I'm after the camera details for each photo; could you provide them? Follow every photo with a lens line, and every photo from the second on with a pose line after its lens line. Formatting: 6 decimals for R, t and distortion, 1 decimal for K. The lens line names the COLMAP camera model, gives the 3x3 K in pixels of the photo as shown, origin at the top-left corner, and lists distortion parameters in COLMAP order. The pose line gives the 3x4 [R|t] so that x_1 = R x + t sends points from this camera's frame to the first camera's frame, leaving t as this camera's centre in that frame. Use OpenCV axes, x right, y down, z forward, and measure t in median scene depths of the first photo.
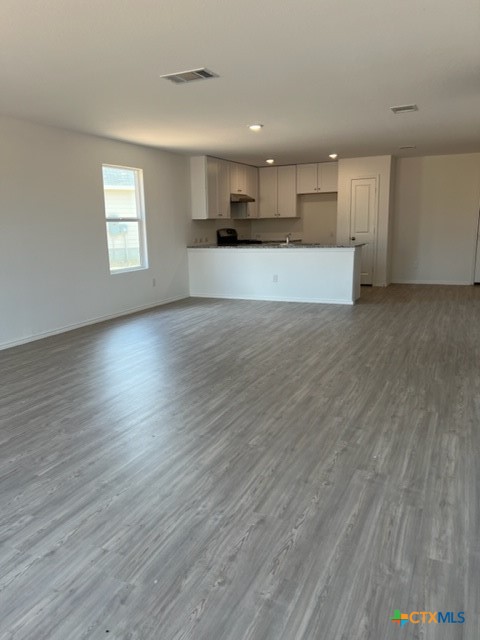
lens RADIAL K [[482.7, 0, 237.3], [0, 482.7, 319.3], [0, 0, 1]] dist [0.065994, -0.003482]
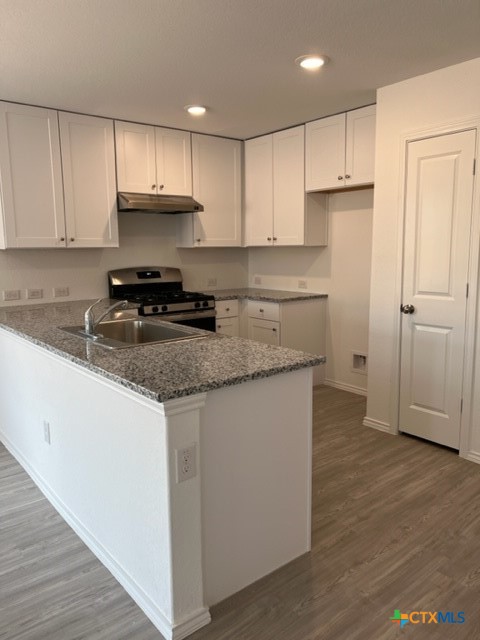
lens RADIAL K [[482.7, 0, 243.9], [0, 482.7, 319.7], [0, 0, 1]] dist [0.065994, -0.003482]
pose [[0.906595, 0.078302, -0.414673, 0.260989], [-0.095986, 0.995141, -0.021942, -0.131275], [0.410940, 0.059696, 0.909706, 0.593361]]
